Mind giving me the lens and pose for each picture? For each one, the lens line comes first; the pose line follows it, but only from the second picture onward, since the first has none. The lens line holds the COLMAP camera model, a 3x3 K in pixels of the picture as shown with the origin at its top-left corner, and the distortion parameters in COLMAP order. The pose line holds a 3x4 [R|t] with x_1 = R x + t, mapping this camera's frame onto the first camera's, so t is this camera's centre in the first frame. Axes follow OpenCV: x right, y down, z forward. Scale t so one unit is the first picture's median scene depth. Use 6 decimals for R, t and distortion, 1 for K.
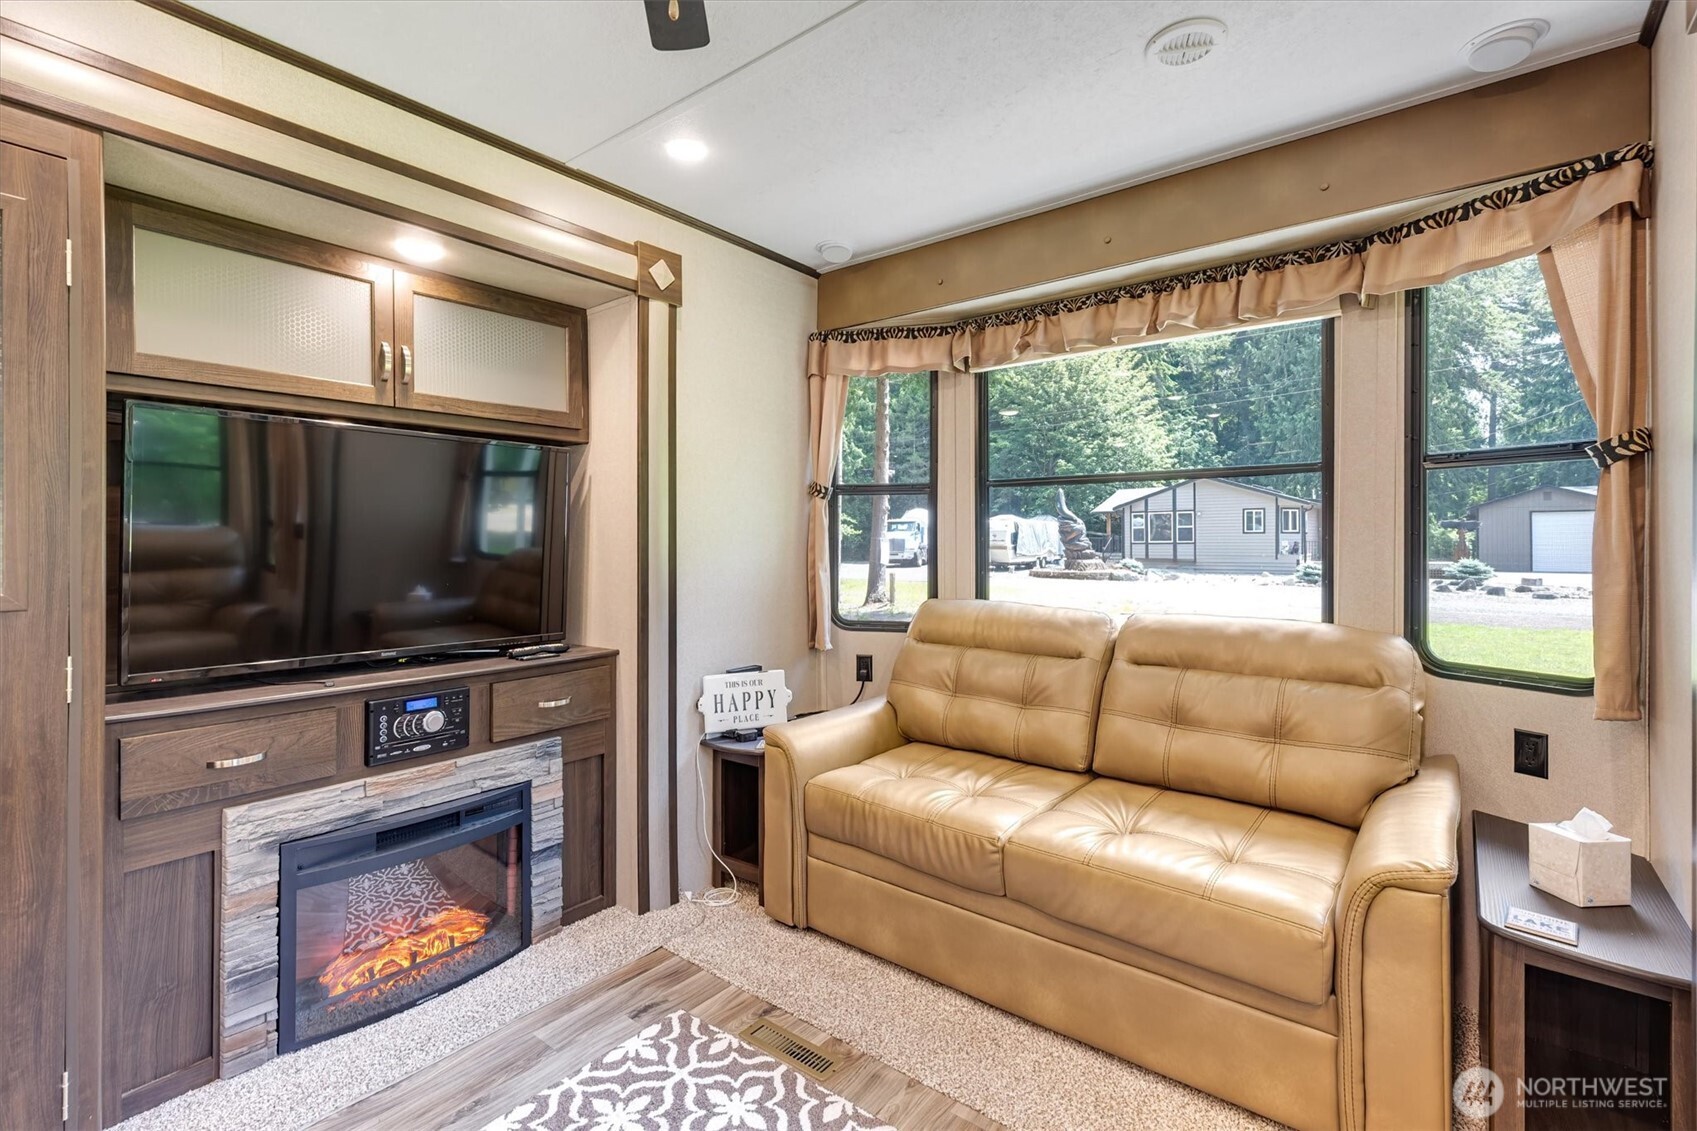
lens RADIAL K [[768.8, 0, 847.8], [0, 768.8, 542.9], [0, 0, 1]] dist [0.000826, 0.000934]
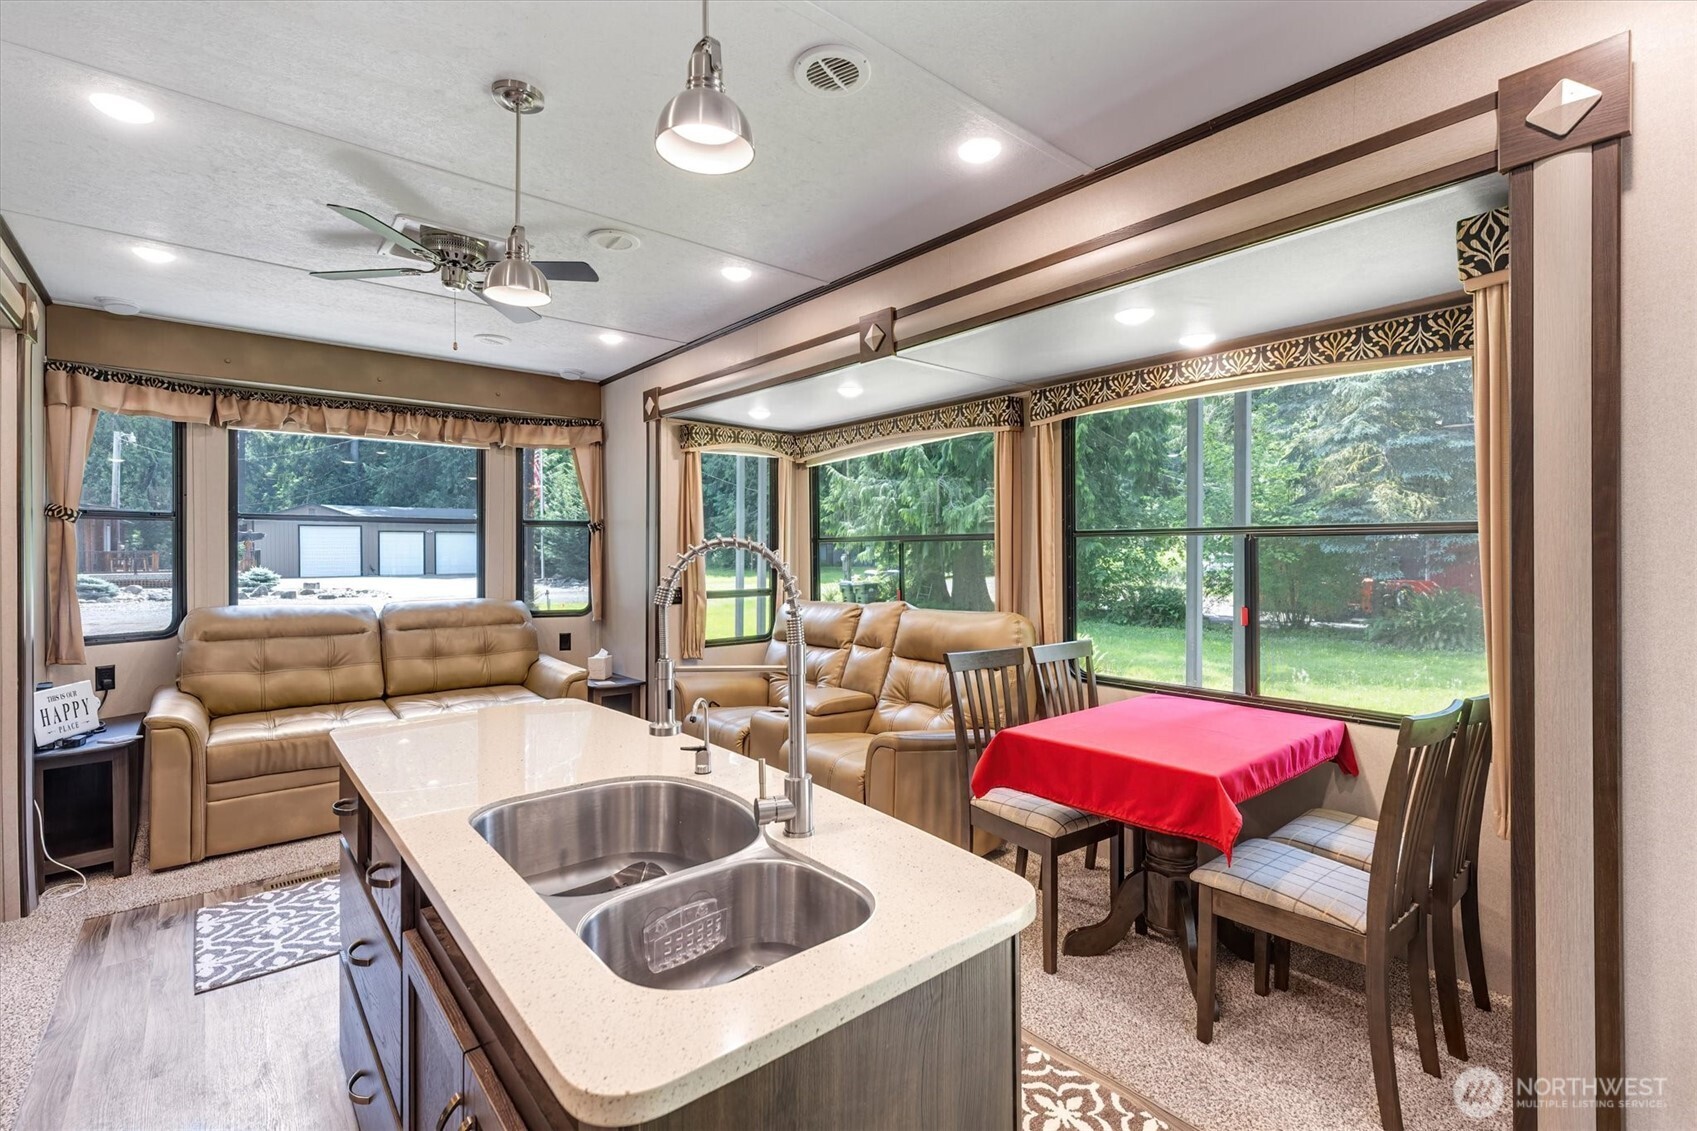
lens RADIAL K [[757.1, 0, 850.1], [0, 757.1, 552.4], [0, 0, 1]] dist [0.001529, 0.000281]
pose [[0.199768, -0.003232, 0.979838, -1.166656], [0.001942, 0.999994, 0.002903, -0.023459], [-0.979841, 0.001323, 0.199773, -0.356480]]
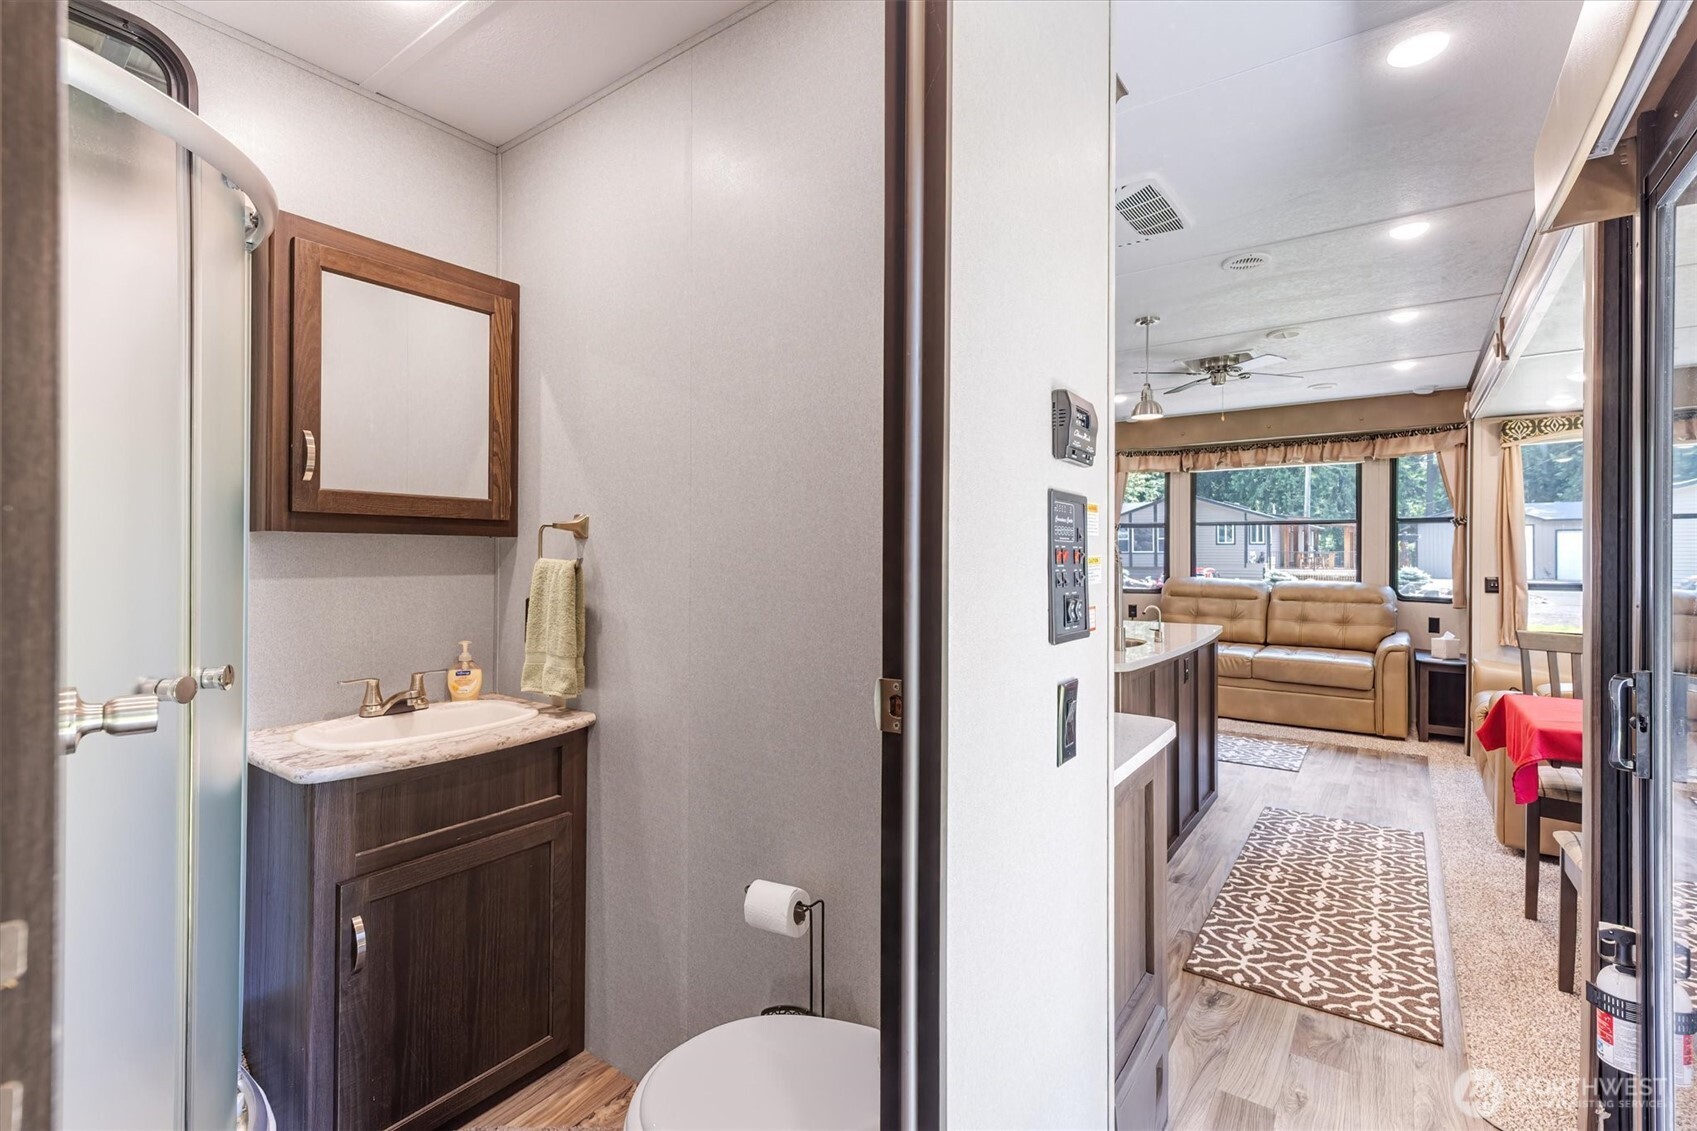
lens RADIAL K [[757.1, 0, 850.1], [0, 757.1, 552.4], [0, 0, 1]] dist [0.001529, 0.000281]
pose [[0.999043, 0.001641, 0.043714, -1.186733], [-0.001613, 0.999998, -0.000671, 0.007836], [-0.043715, 0.000600, 0.999044, -1.452783]]
